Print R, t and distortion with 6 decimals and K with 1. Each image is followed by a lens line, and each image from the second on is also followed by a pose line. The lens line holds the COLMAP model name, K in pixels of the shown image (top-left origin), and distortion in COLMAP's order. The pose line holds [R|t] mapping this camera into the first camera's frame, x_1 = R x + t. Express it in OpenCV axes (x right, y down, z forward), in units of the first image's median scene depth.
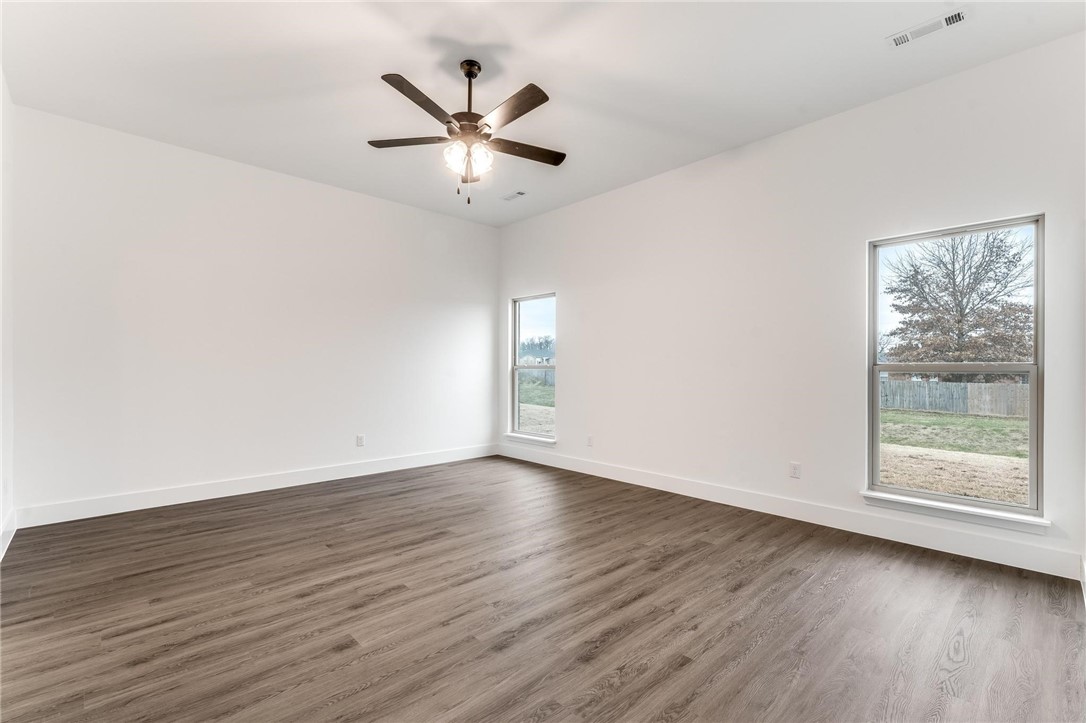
lens RADIAL K [[455.4, 0, 549.7], [0, 455.4, 361.3], [0, 0, 1]] dist [0.001941, -0.000241]
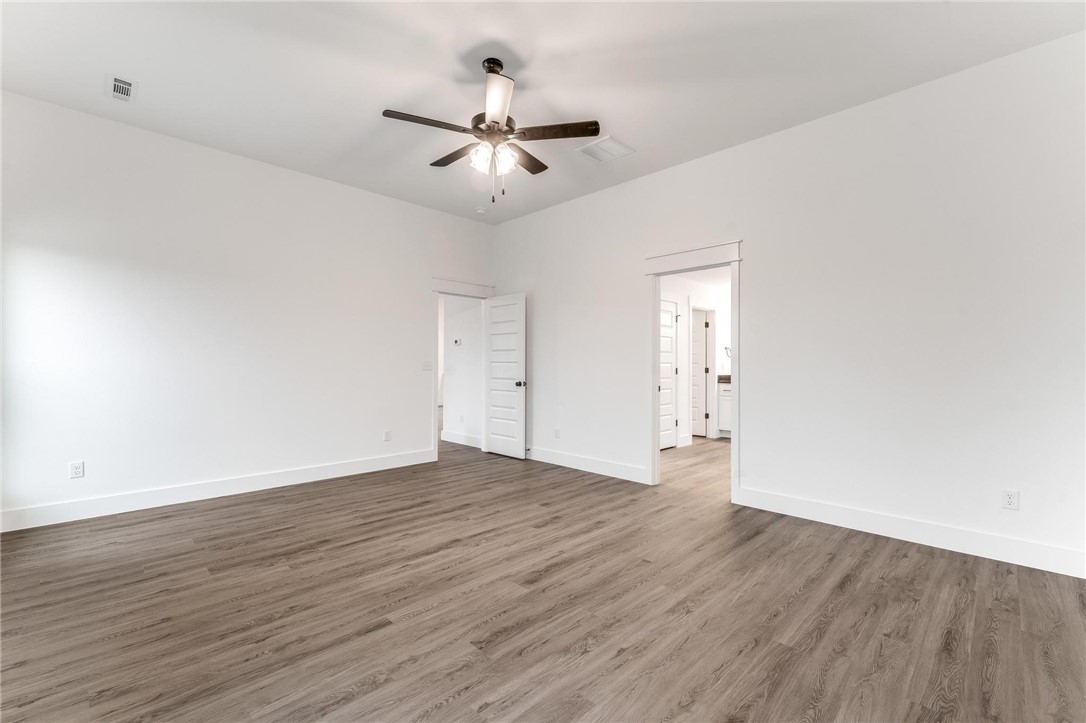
lens RADIAL K [[455.4, 0, 571.6], [0, 455.4, 364.4], [0, 0, 1]] dist [0.001941, -0.000241]
pose [[-0.997567, -0.006502, -0.069405, -0.290393], [-0.005430, 0.999863, -0.015620, 0.025615], [0.069498, -0.015205, -0.997466, 2.076373]]
